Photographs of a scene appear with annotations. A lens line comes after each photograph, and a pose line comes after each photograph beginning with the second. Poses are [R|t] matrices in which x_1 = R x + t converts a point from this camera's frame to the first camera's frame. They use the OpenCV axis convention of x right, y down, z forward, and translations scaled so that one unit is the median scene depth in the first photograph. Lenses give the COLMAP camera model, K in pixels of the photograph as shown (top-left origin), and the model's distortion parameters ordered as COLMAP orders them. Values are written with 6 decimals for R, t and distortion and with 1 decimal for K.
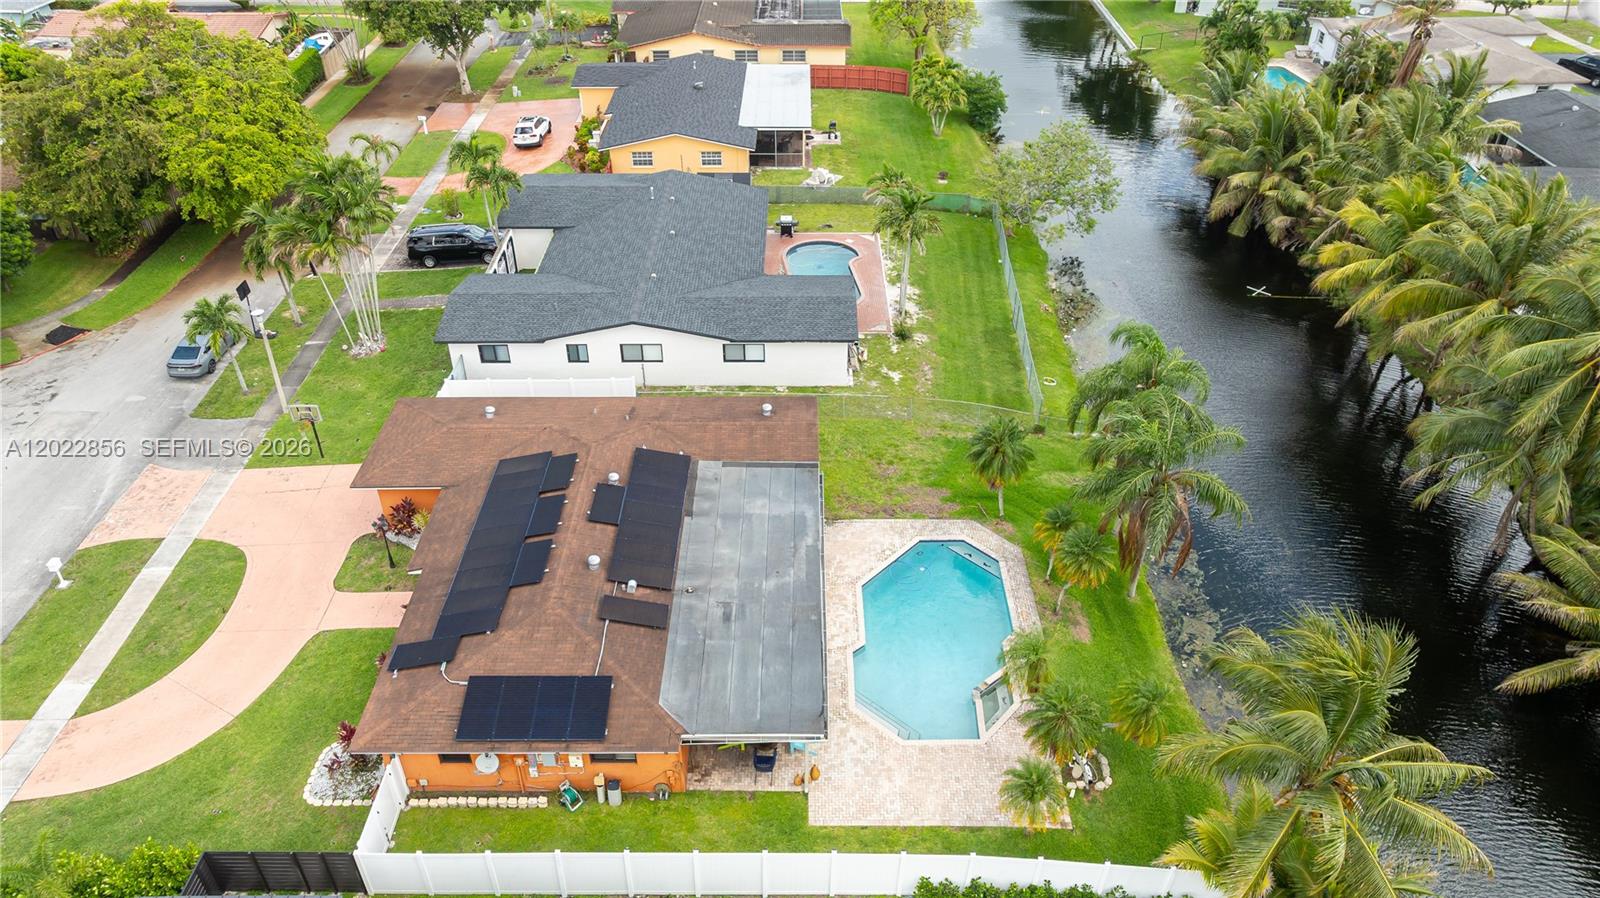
lens RADIAL K [[1128.2, 0, 801.5], [0, 1128.2, 453.5], [0, 0, 1]] dist [-0.026262, 0.025869]
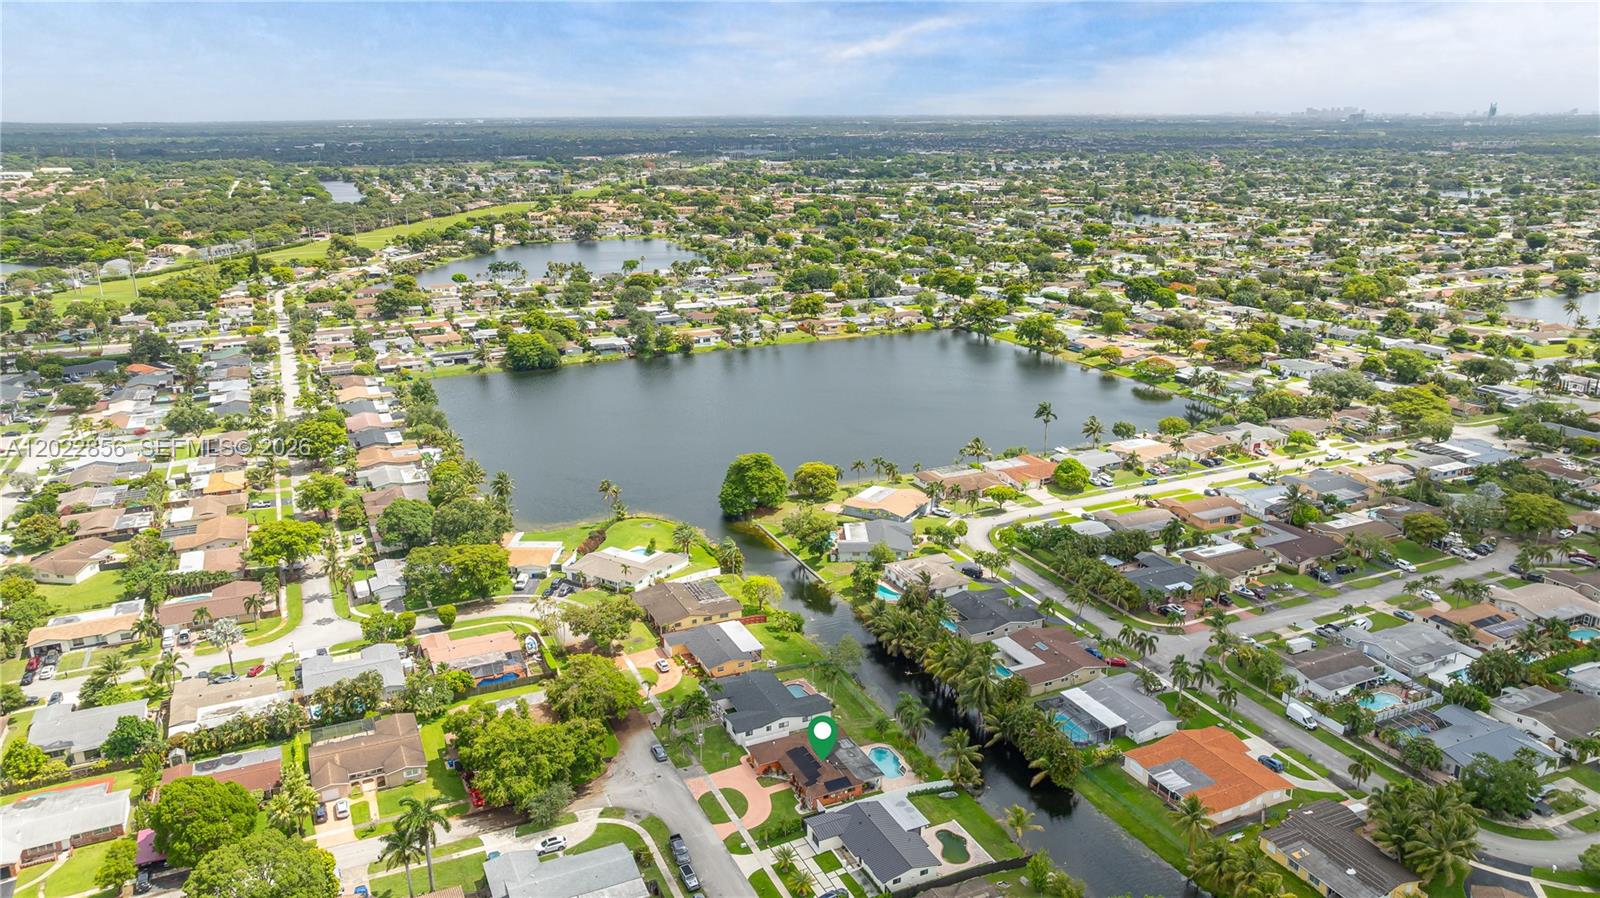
lens RADIAL K [[1128.2, 0, 798.1], [0, 1128.2, 450.1], [0, 0, 1]] dist [-0.026262, 0.025869]
pose [[0.908089, -0.125152, 0.399640, -1.456196], [0.245114, 0.932599, -0.264910, 0.067158], [-0.339549, 0.338519, 0.877560, -2.627768]]
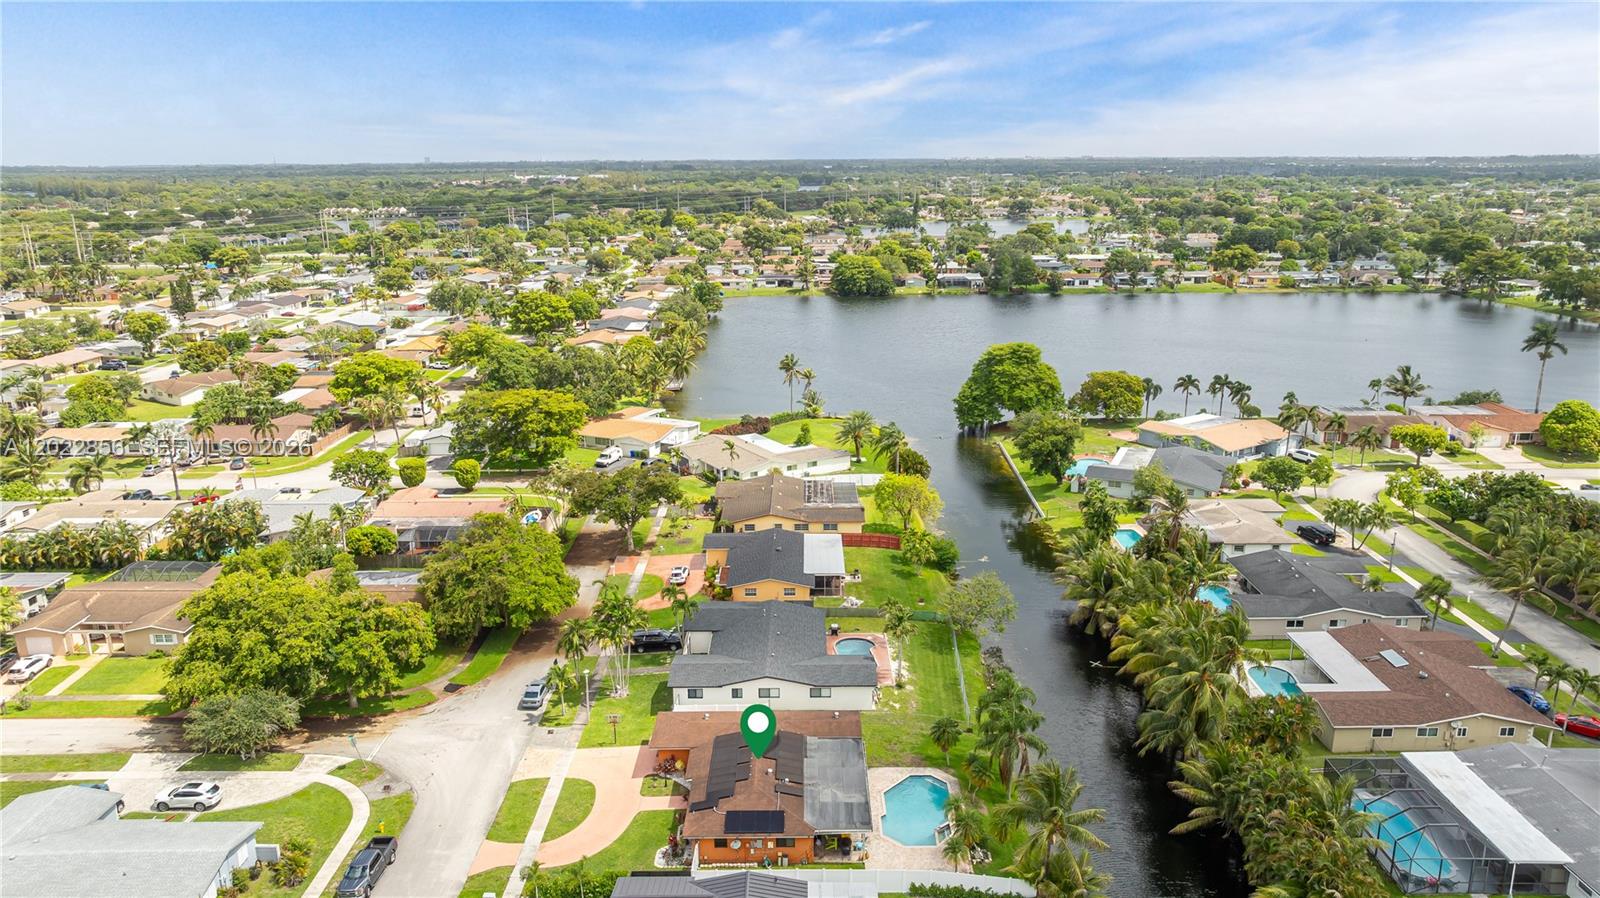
lens RADIAL K [[1128.2, 0, 799.1], [0, 1128.2, 443.5], [0, 0, 1]] dist [-0.026262, 0.025869]
pose [[0.999981, -0.004643, -0.003955, -0.074298], [0.002927, 0.934272, -0.356550, 0.197209], [0.005351, 0.356532, 0.934268, -0.960381]]
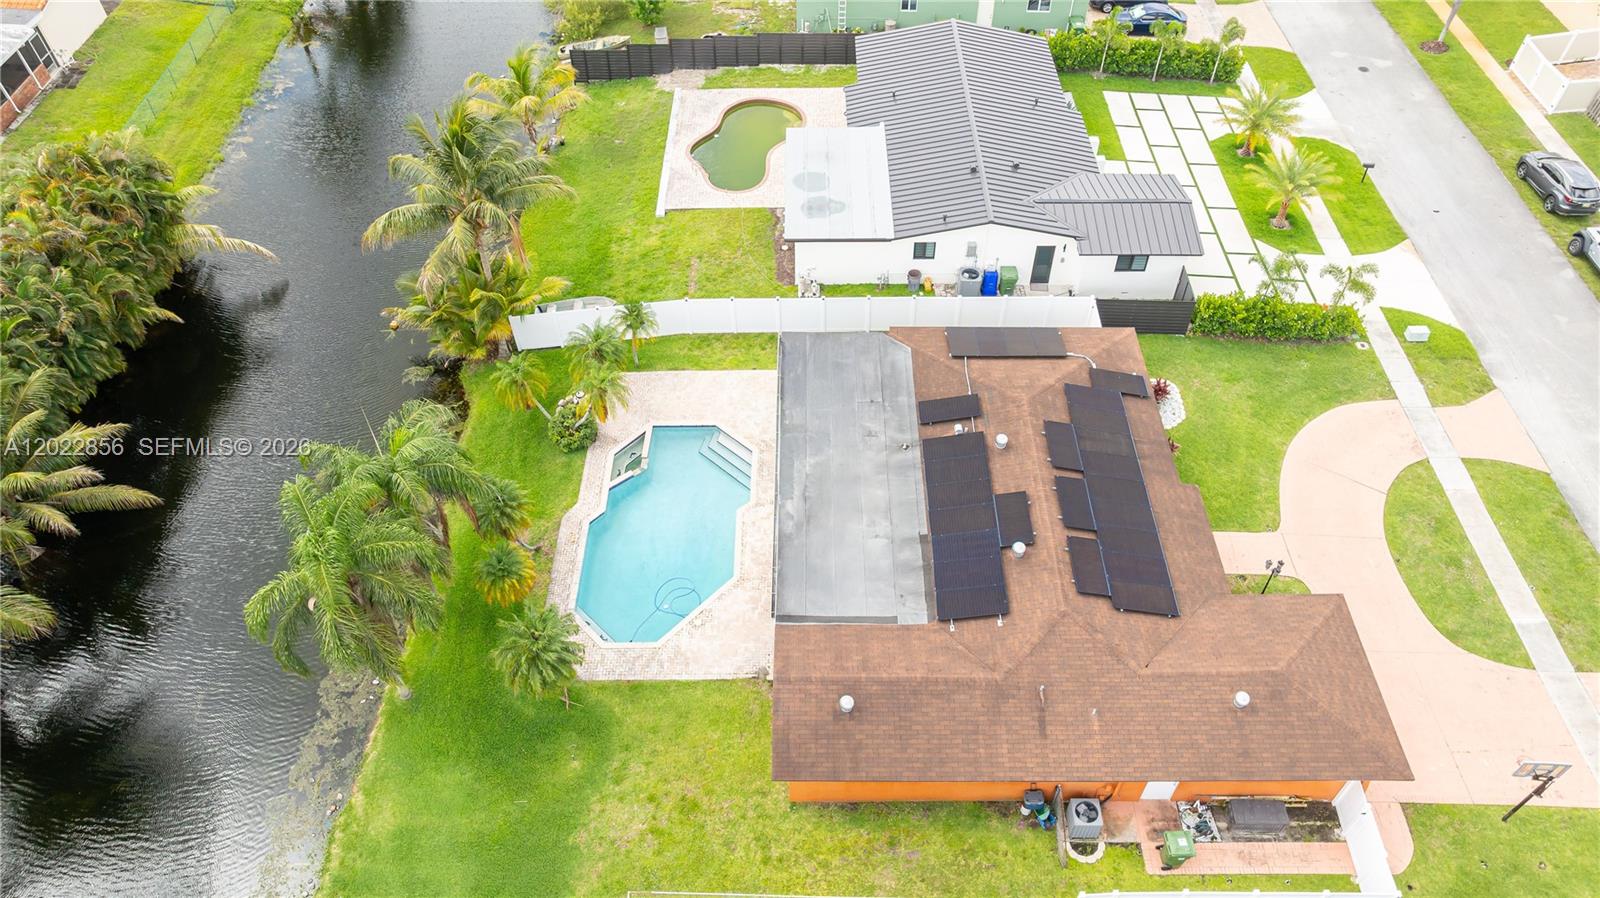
lens RADIAL K [[1128.2, 0, 803.3], [0, 1128.2, 445.7], [0, 0, 1]] dist [-0.026262, 0.025869]
pose [[-0.999995, -0.000126, 0.003109, -0.005246], [0.003062, 0.137887, 0.990443, -0.615598], [-0.000554, 0.990448, -0.137886, 0.768043]]
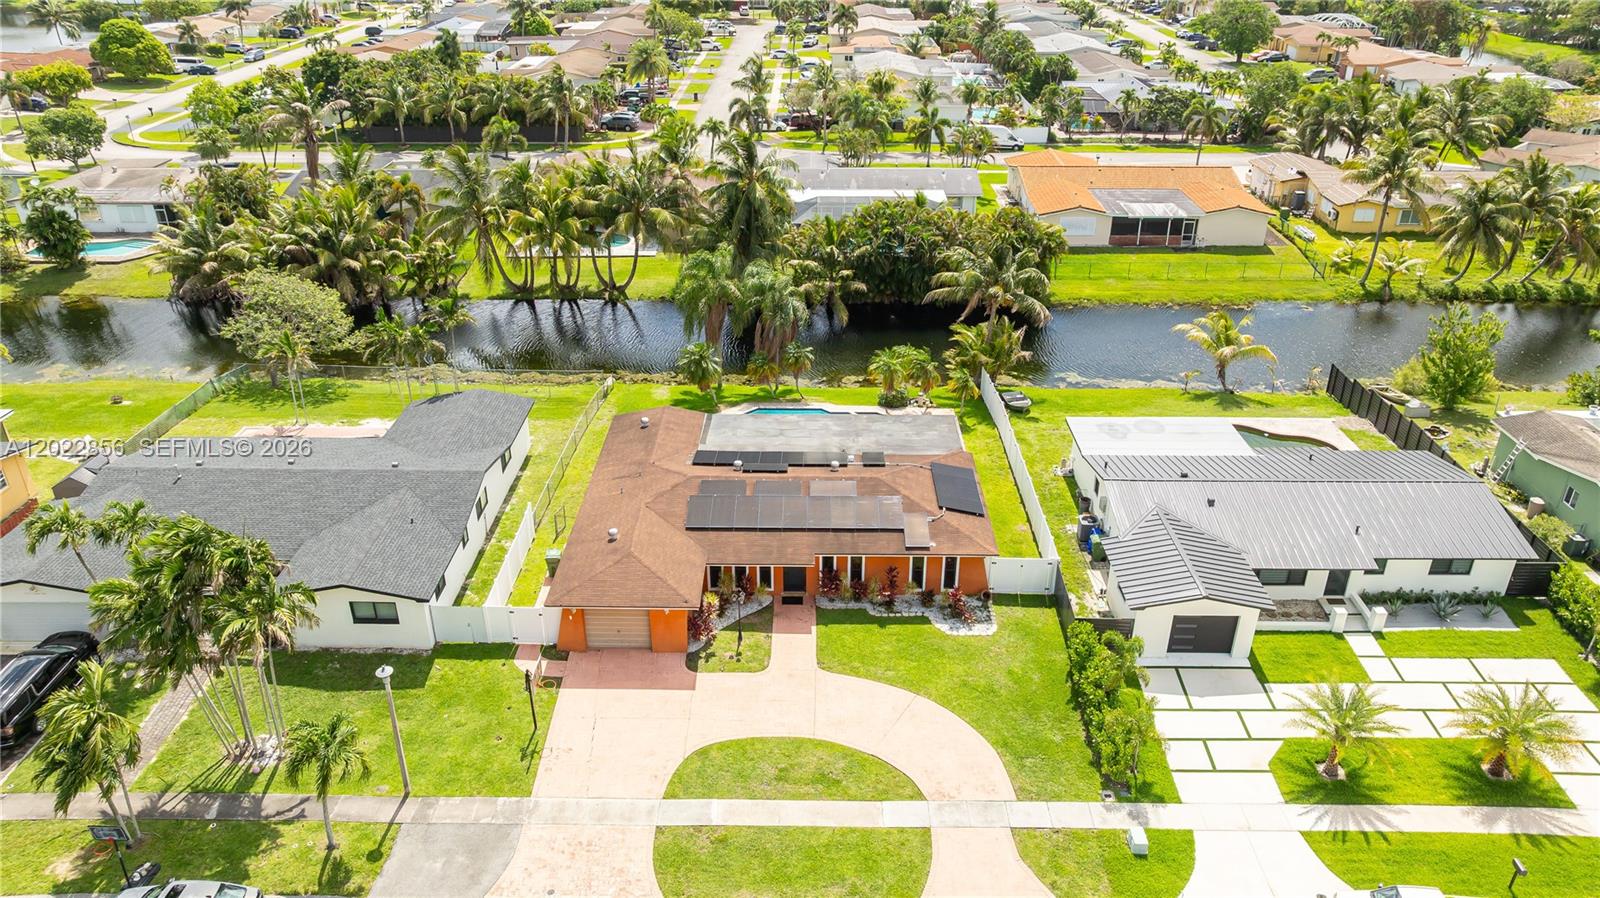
lens RADIAL K [[1128.2, 0, 799.5], [0, 1128.2, 453.9], [0, 0, 1]] dist [-0.026262, 0.025869]
pose [[0.016099, -0.459173, 0.888201, -0.975133], [0.578786, 0.728636, 0.366192, -0.313206], [-0.815321, 0.508183, 0.277493, 0.423162]]
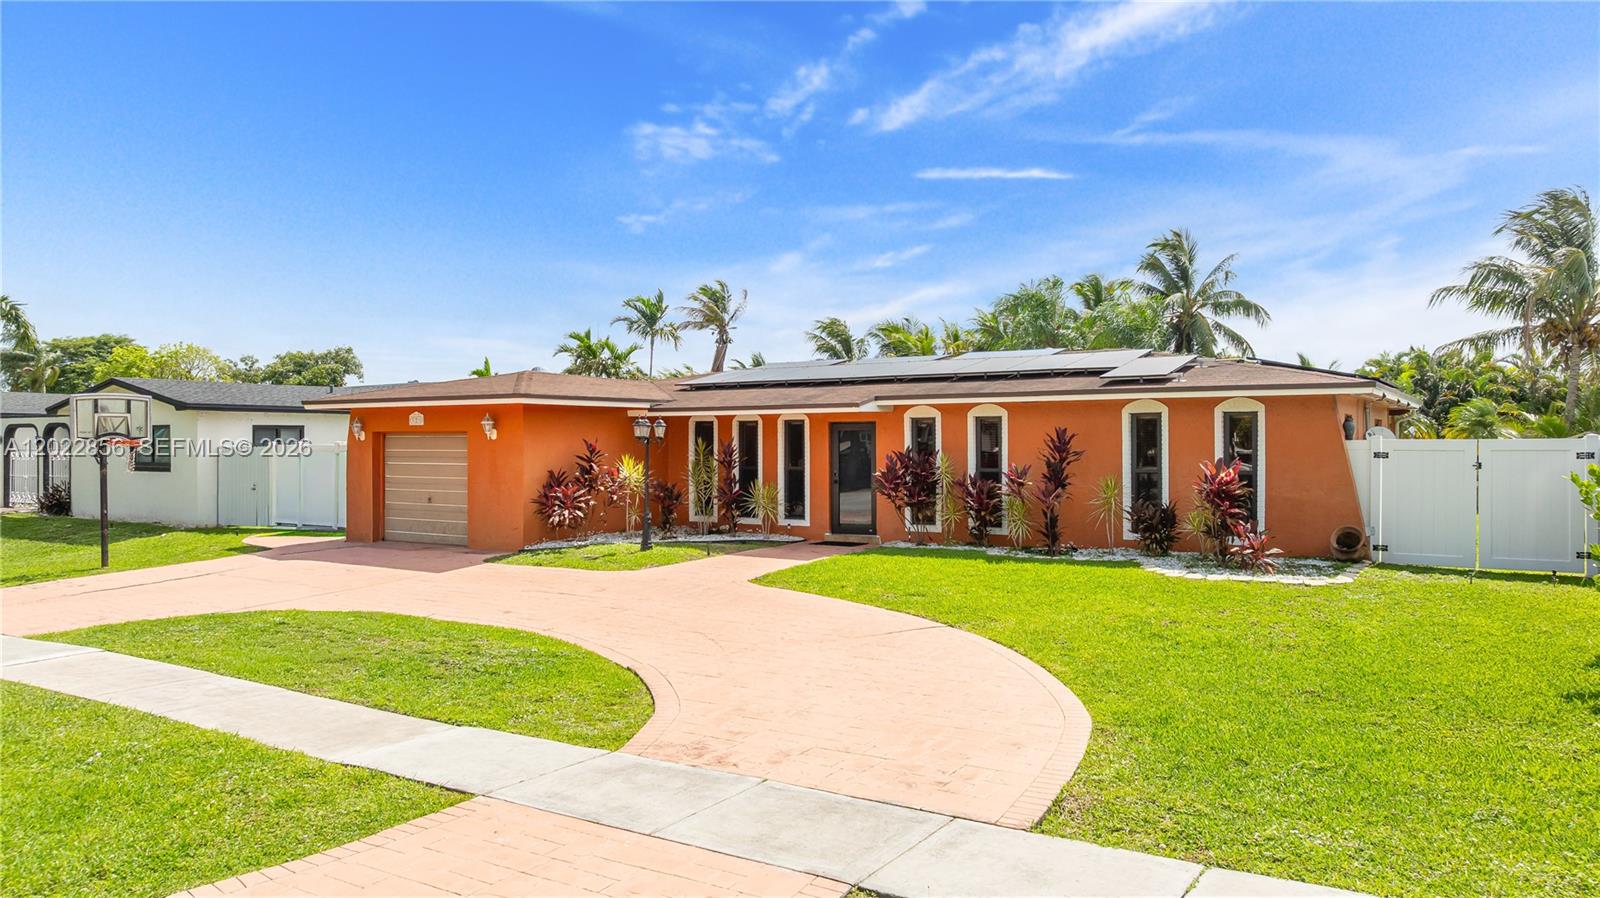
lens RADIAL K [[1128.2, 0, 804.9], [0, 1128.2, 447.7], [0, 0, 1]] dist [-0.026262, 0.025869]
pose [[0.537236, -0.002059, 0.843430, -0.548149], [0.488380, 0.816057, -0.309089, 0.185296], [-0.687650, 0.577968, 0.439421, 0.562943]]
